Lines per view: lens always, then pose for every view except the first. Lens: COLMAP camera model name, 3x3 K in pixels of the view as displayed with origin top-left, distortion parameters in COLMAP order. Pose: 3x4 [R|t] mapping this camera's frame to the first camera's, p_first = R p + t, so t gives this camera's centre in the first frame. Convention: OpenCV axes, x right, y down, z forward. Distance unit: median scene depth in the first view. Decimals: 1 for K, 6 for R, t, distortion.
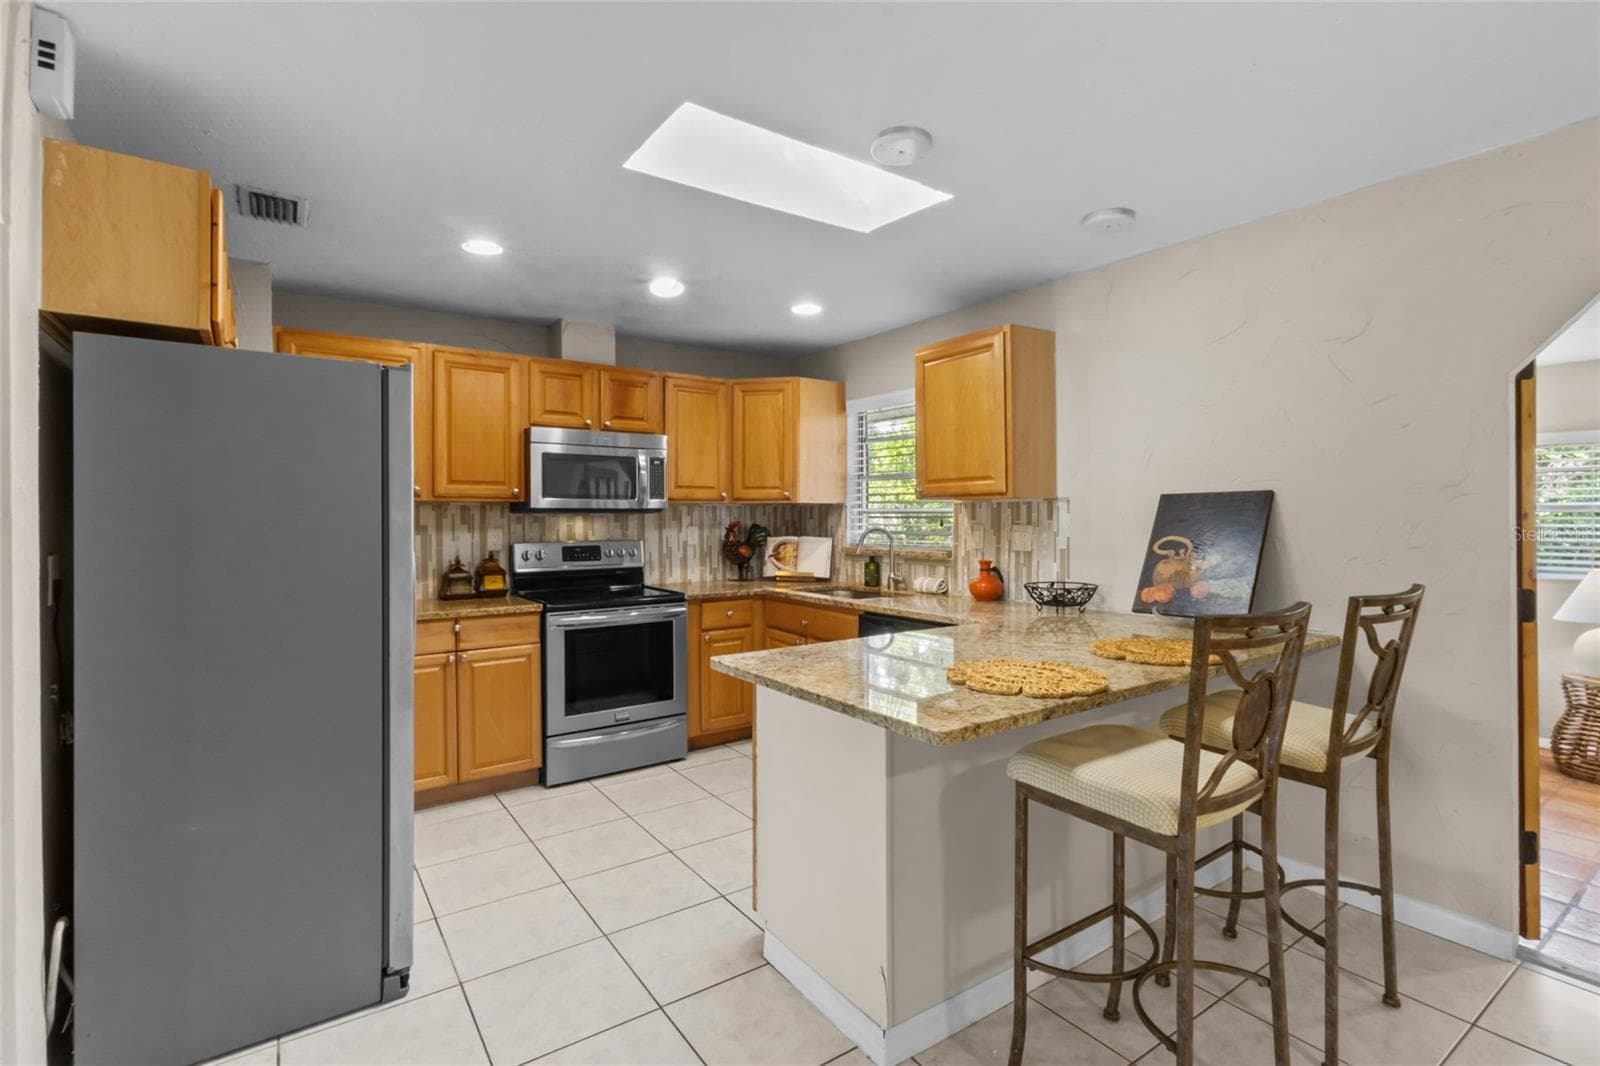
lens RADIAL K [[742.0, 0, 791.1], [0, 742.0, 515.3], [0, 0, 1]] dist [0.010359, -0.000309]
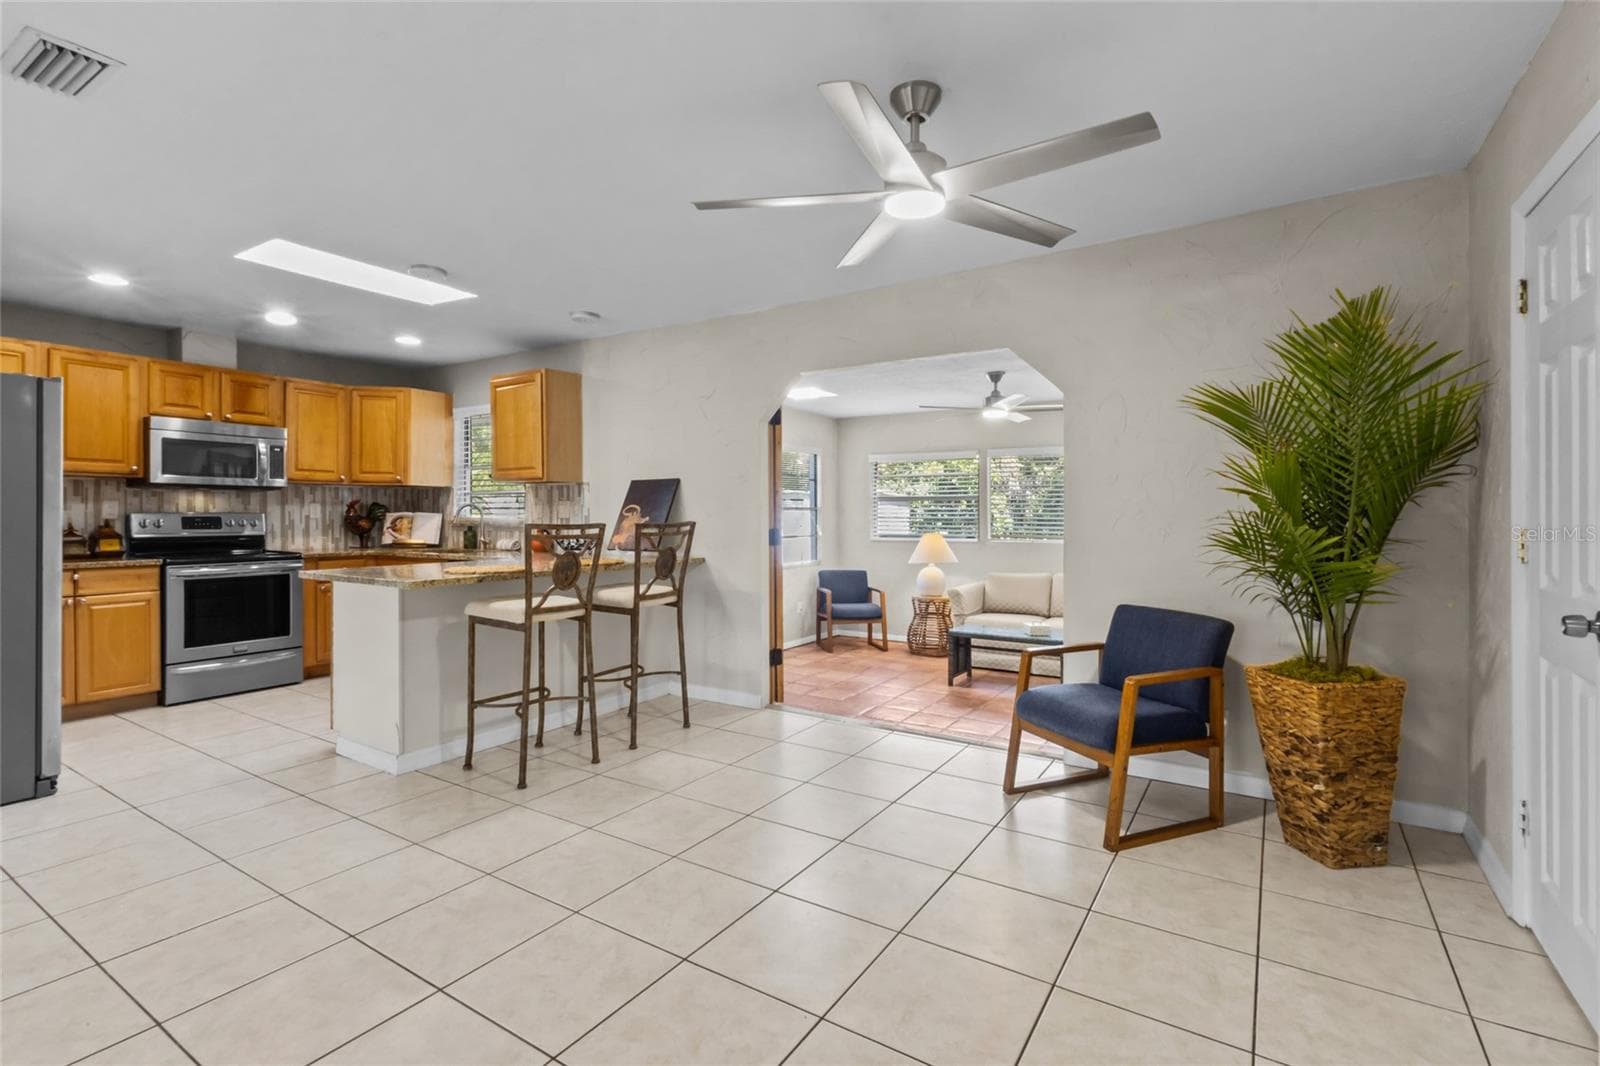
lens RADIAL K [[742.0, 0, 791.1], [0, 742.0, 515.3], [0, 0, 1]] dist [0.010359, -0.000309]
pose [[0.924802, 0.004656, 0.380420, 0.147036], [-0.004952, 0.999988, -0.000201, 0.036548], [-0.380416, -0.001698, 0.924814, -0.503790]]
